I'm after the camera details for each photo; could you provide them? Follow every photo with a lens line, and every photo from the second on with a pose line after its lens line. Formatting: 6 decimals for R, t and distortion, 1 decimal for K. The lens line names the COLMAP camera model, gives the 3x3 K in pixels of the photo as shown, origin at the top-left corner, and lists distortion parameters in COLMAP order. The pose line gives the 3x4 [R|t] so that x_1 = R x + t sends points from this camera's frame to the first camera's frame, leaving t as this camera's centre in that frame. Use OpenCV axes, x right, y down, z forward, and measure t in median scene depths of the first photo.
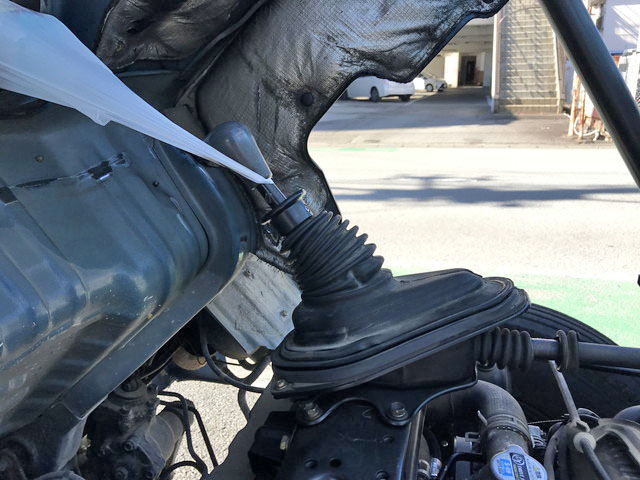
lens RADIAL K [[526.2, 0, 319.0], [0, 526.2, 239.9], [0, 0, 1]] dist [0.028352, -0.032591]
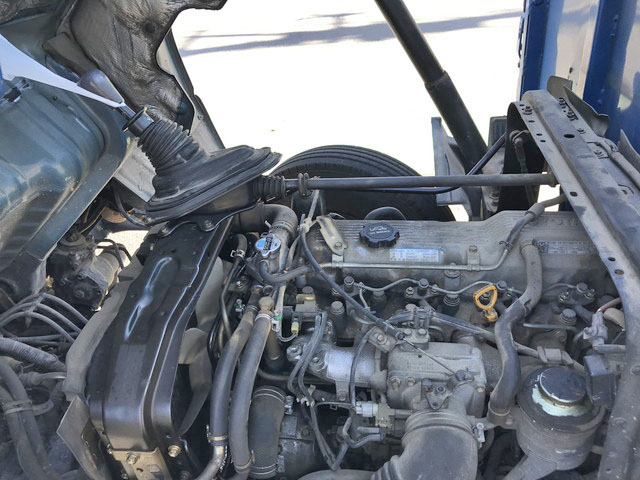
lens RADIAL K [[526.2, 0, 319.1], [0, 526.2, 237.7], [0, 0, 1]] dist [0.028352, -0.032591]
pose [[0.988357, -0.125053, 0.086675, 0.234492], [0.094671, 0.951384, 0.293098, -0.102889], [-0.119113, -0.281480, 0.952145, -0.576224]]
